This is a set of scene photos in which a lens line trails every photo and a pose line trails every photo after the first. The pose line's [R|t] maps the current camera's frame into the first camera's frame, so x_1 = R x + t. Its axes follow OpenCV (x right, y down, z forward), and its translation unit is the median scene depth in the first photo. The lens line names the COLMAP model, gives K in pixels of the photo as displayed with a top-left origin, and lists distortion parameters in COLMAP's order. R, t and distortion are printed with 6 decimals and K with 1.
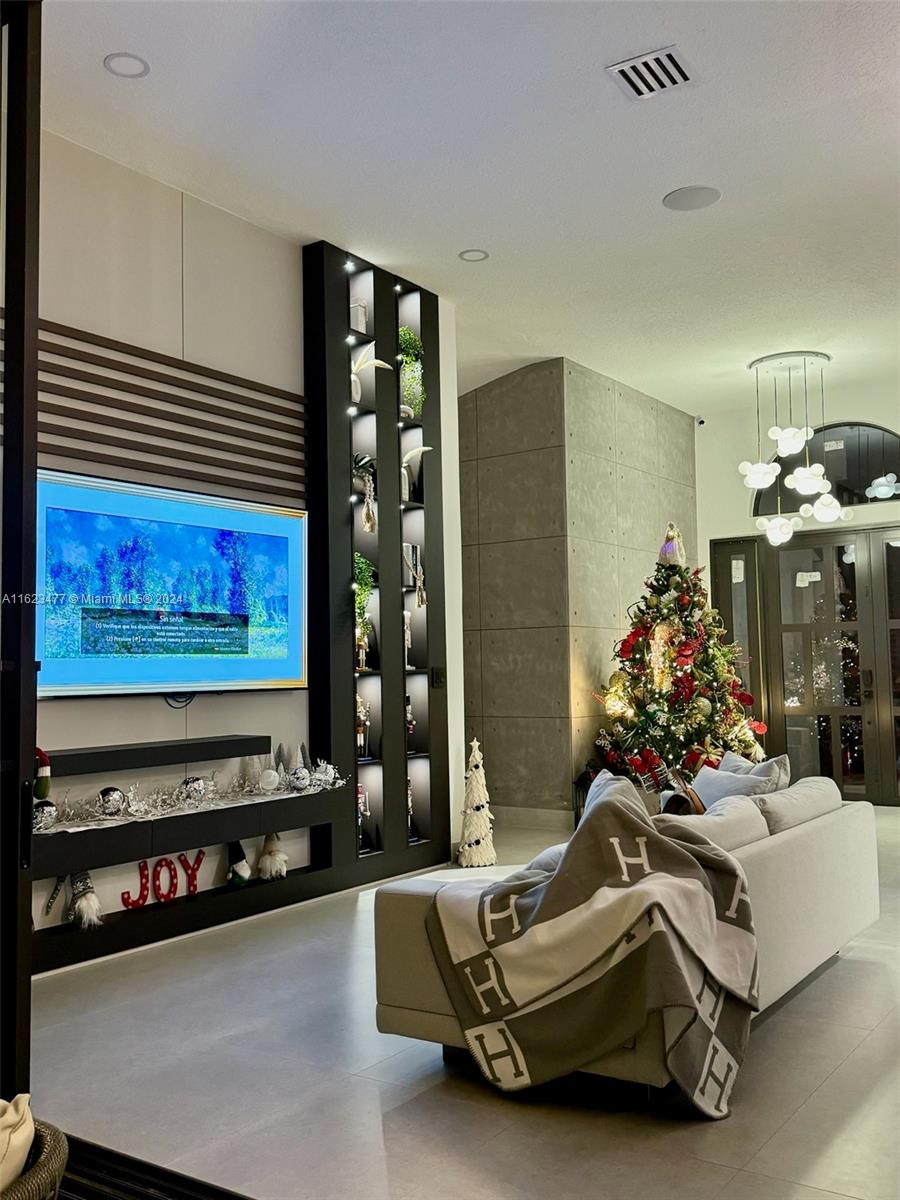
lens RADIAL K [[1079.5, 0, 450.0], [0, 1079.5, 600.0], [0, 0, 1]] dist [0.172508, -0.377121]
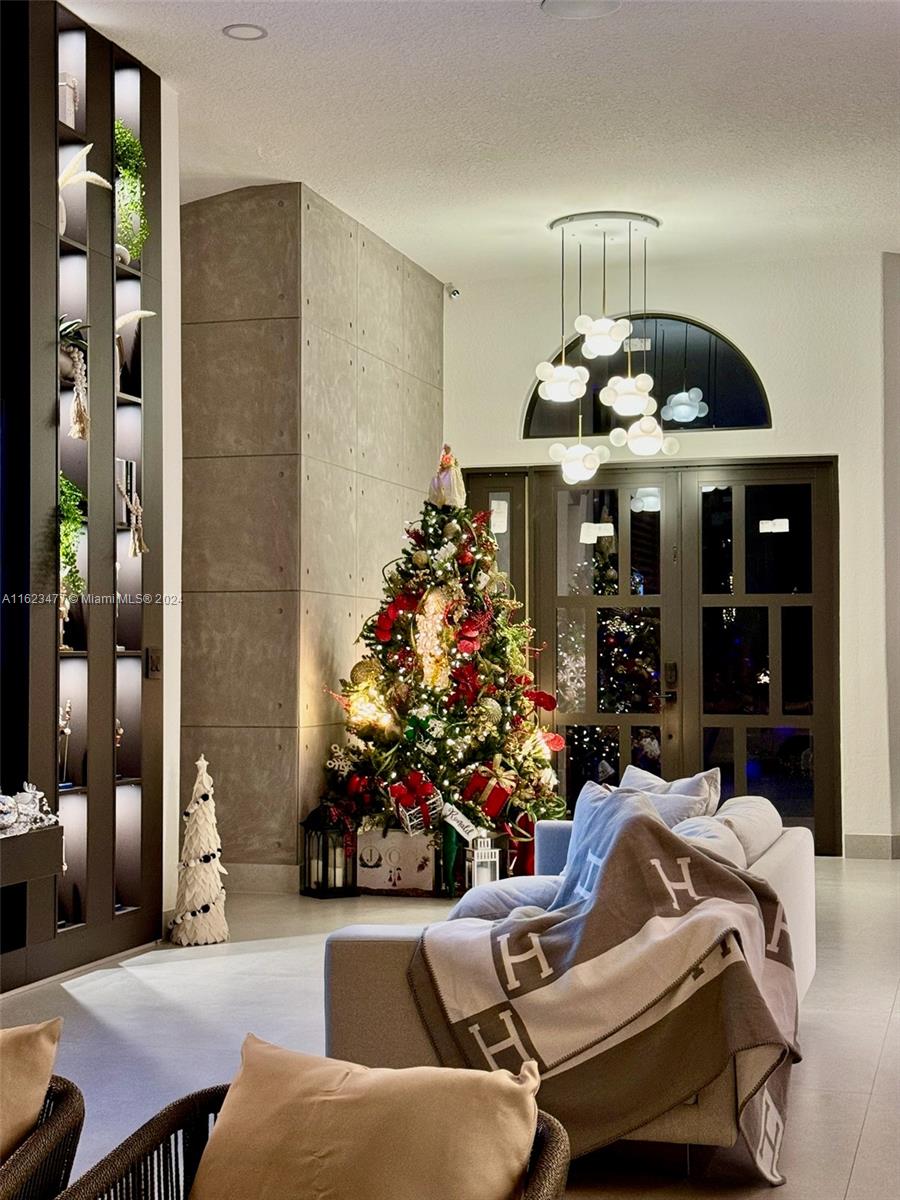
lens RADIAL K [[1801.4, 0, 450.0], [0, 1801.4, 600.0], [0, 0, 1]] dist [0.133213, -0.040056]
pose [[0.947515, 0.029718, 0.318326, -0.162366], [-0.039632, 0.998909, 0.024710, -0.001190], [-0.317245, -0.036029, 0.947659, -0.085668]]
